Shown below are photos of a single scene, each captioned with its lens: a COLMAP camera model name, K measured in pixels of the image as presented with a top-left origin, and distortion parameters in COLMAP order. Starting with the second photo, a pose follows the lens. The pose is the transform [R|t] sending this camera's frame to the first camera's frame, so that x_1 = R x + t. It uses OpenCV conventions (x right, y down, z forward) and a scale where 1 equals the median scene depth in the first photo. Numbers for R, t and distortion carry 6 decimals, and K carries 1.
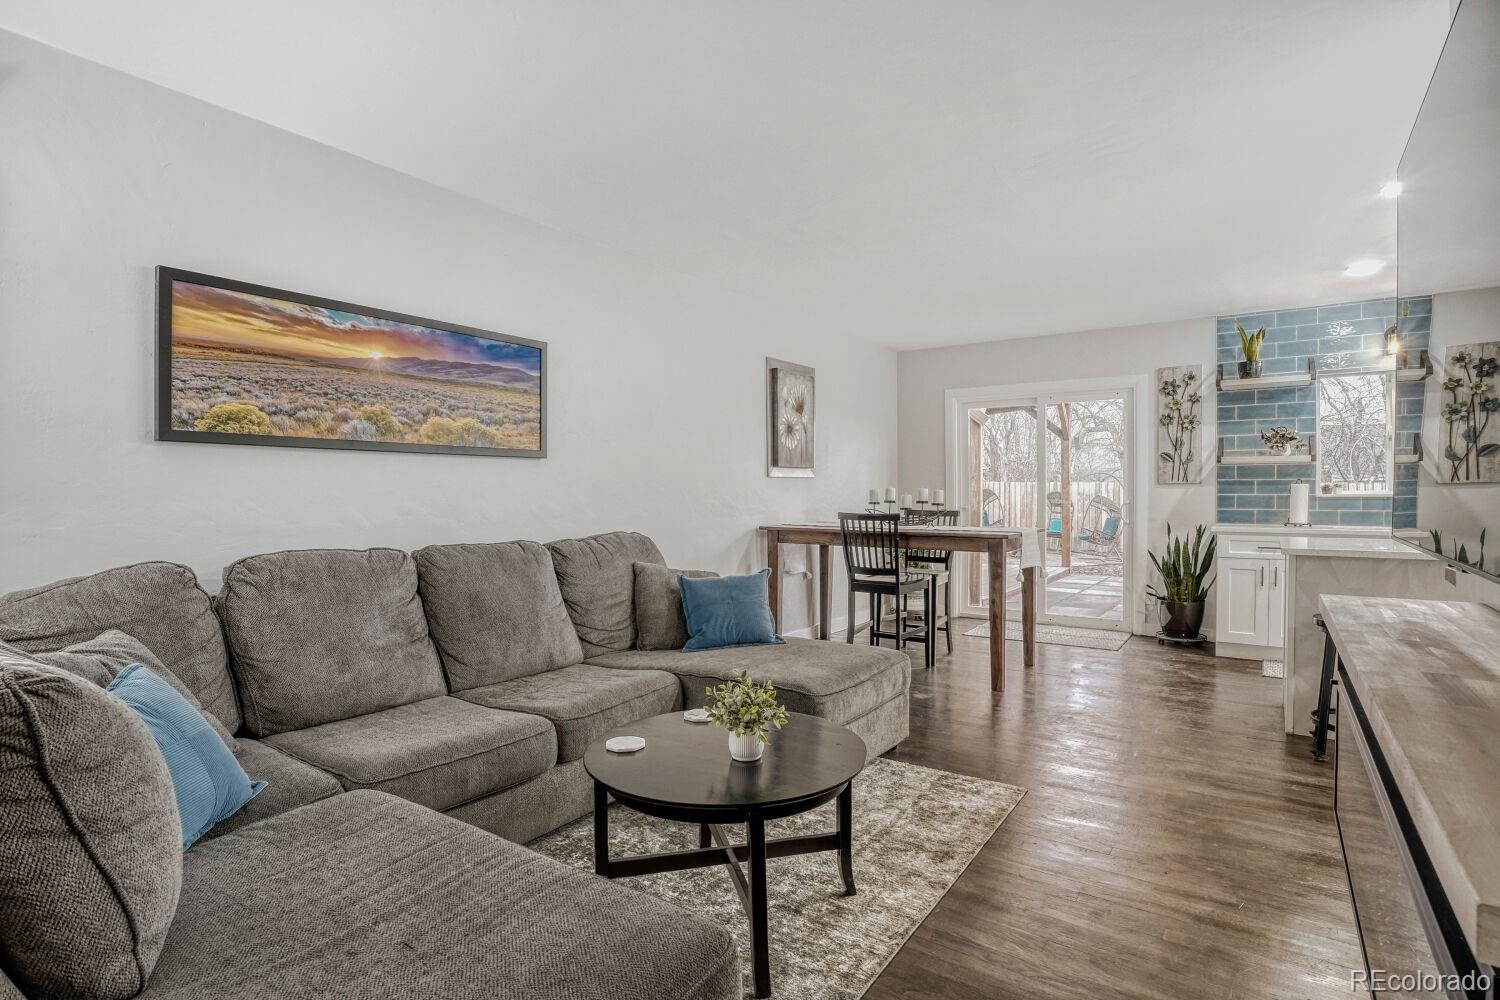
lens RADIAL K [[734.3, 0, 748.0], [0, 734.3, 492.9], [0, 0, 1]] dist [-0.002144, -0.000005]
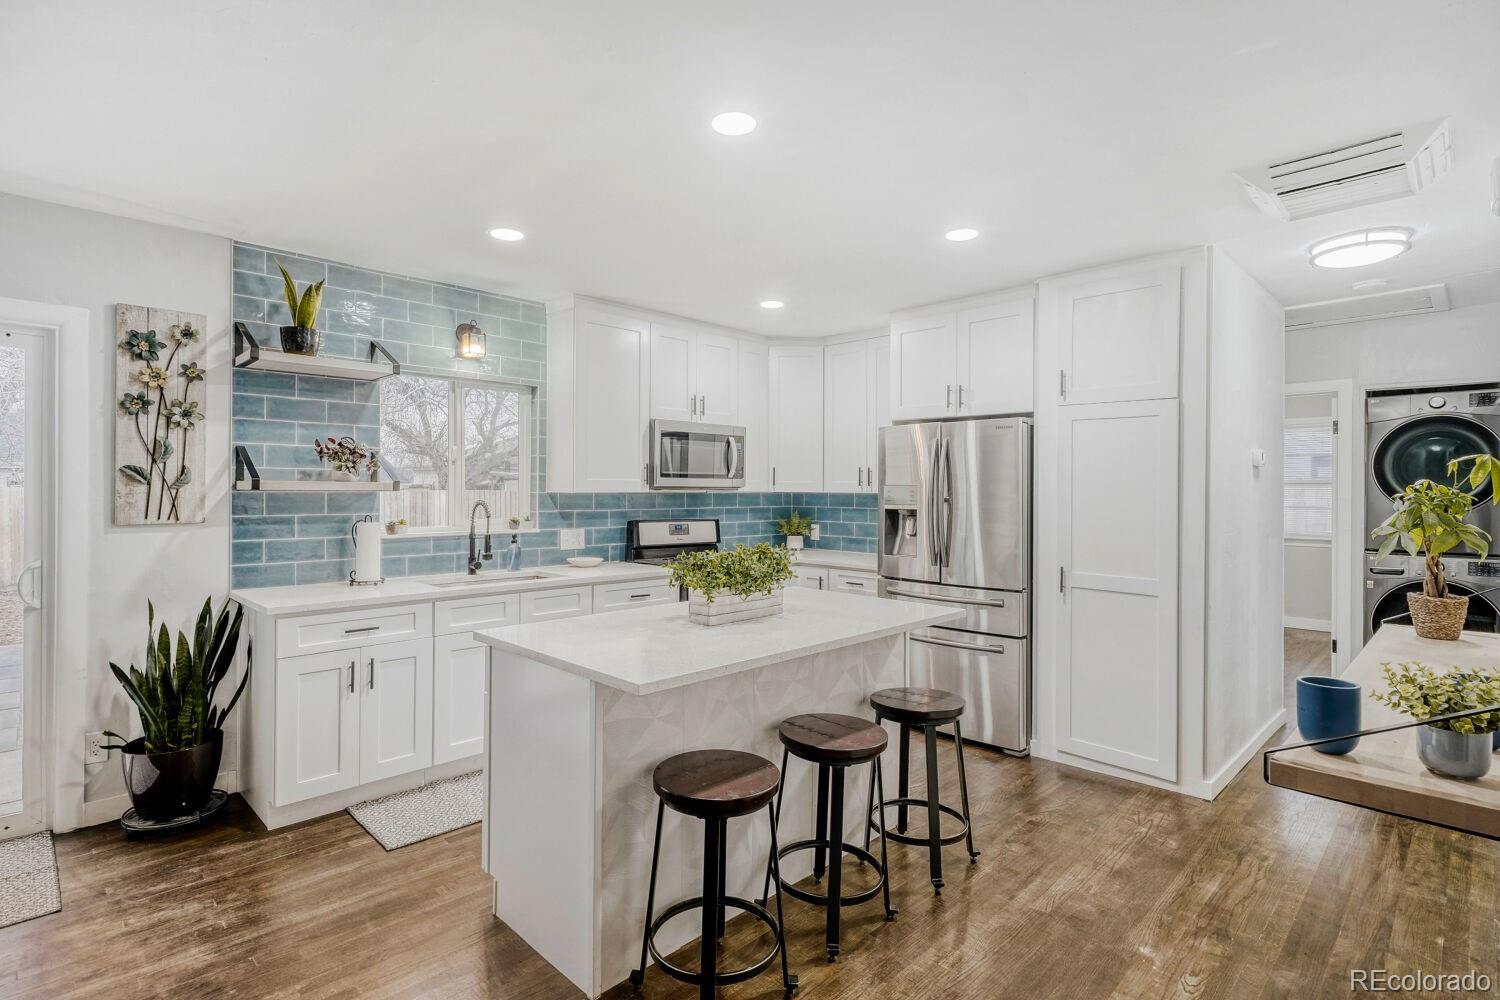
lens RADIAL K [[734.3, 0, 756.0], [0, 734.3, 489.6], [0, 0, 1]] dist [-0.002144, -0.000005]
pose [[0.159418, -0.000968, 0.987211, 0.133946], [0.000337, 1.000000, 0.000926, -0.042657], [-0.987211, 0.000185, 0.159418, 0.527682]]
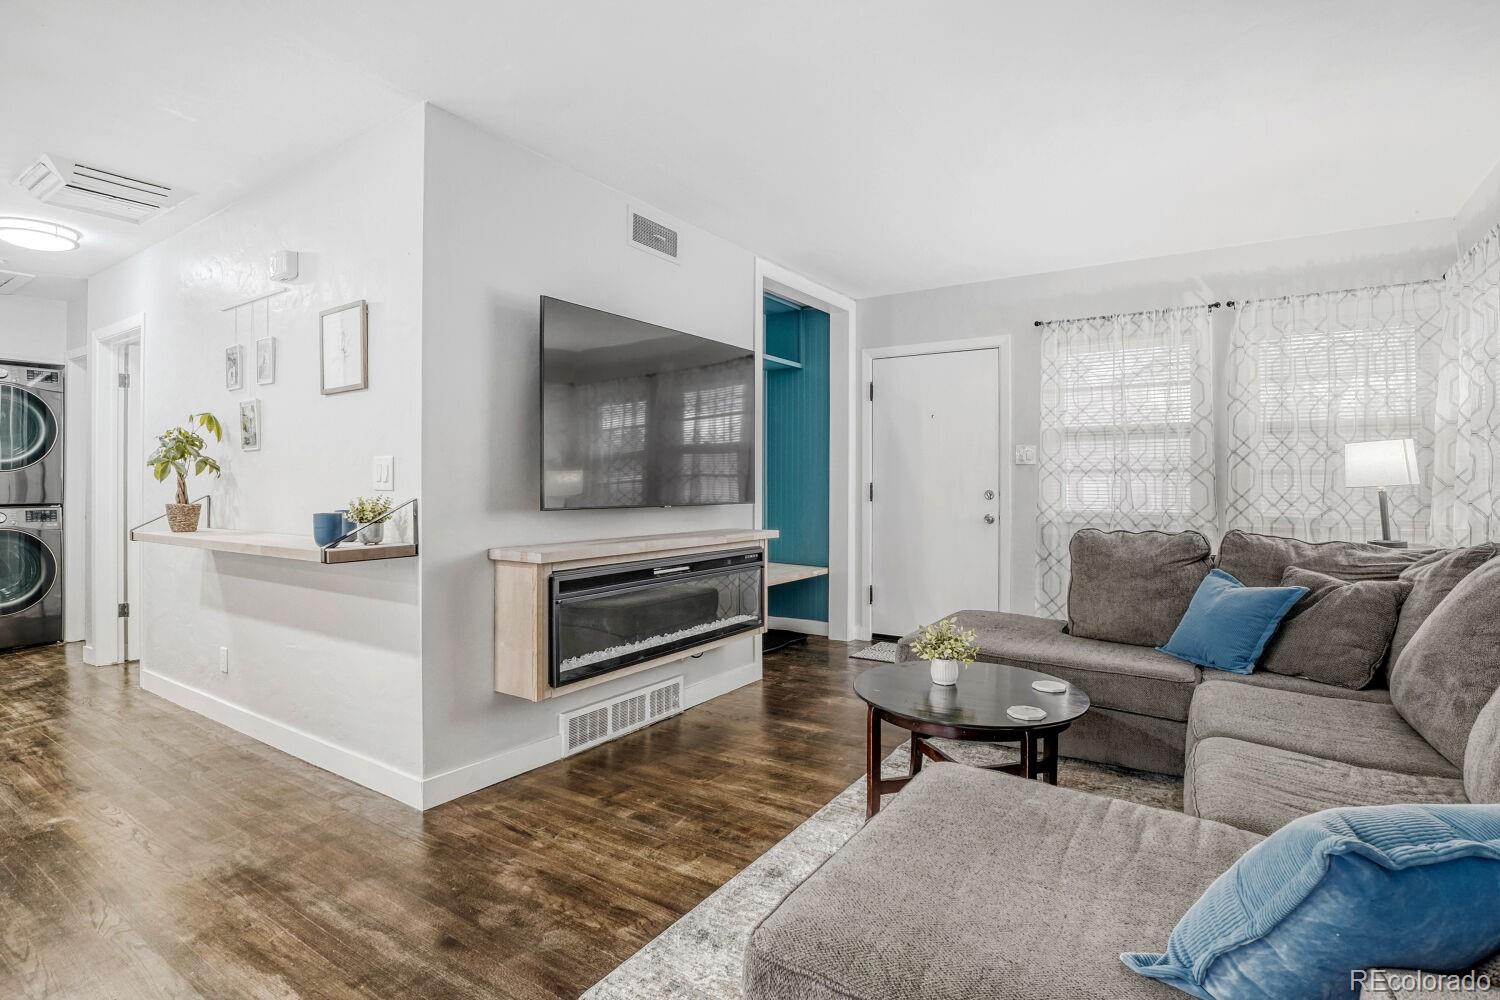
lens RADIAL K [[734.3, 0, 738.0], [0, 734.3, 480.5], [0, 0, 1]] dist [-0.002144, -0.000005]
pose [[-0.999519, 0.001812, -0.030953, 0.151366], [0.001852, 0.999997, -0.001267, -0.000190], [0.030950, -0.001324, -0.999520, 0.858266]]
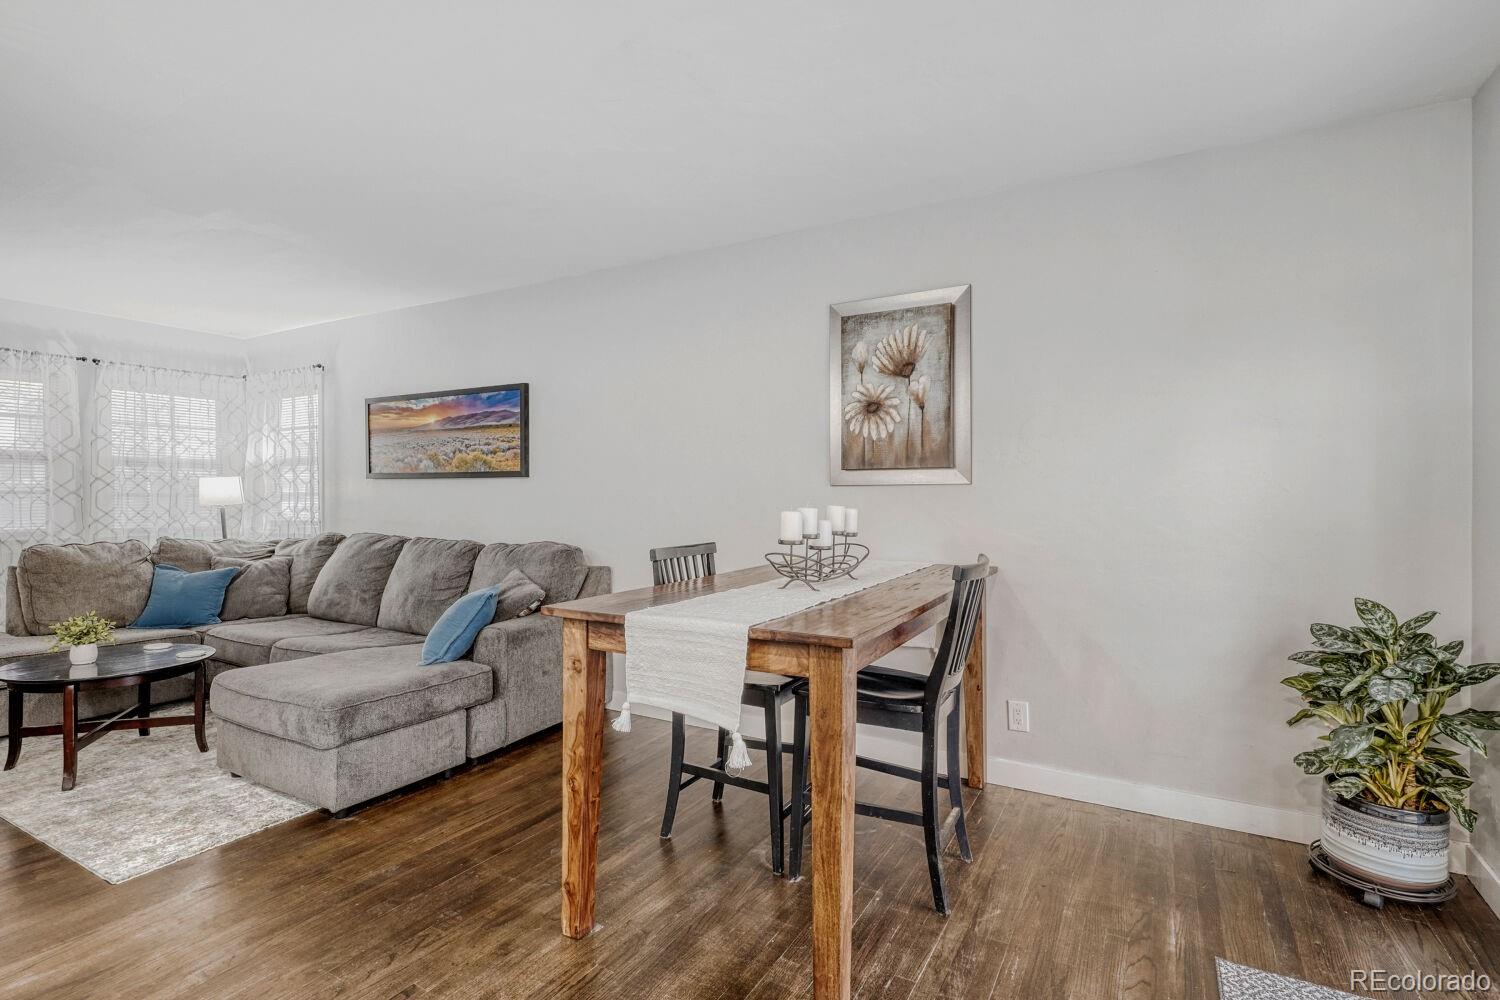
lens RADIAL K [[734.3, 0, 767.5], [0, 734.3, 500.6], [0, 0, 1]] dist [-0.002144, -0.000005]
pose [[0.107019, 0.011625, -0.994189, 0.688621], [-0.005031, 0.999925, 0.011151, -0.016445], [0.994244, 0.003809, 0.107070, 0.888797]]
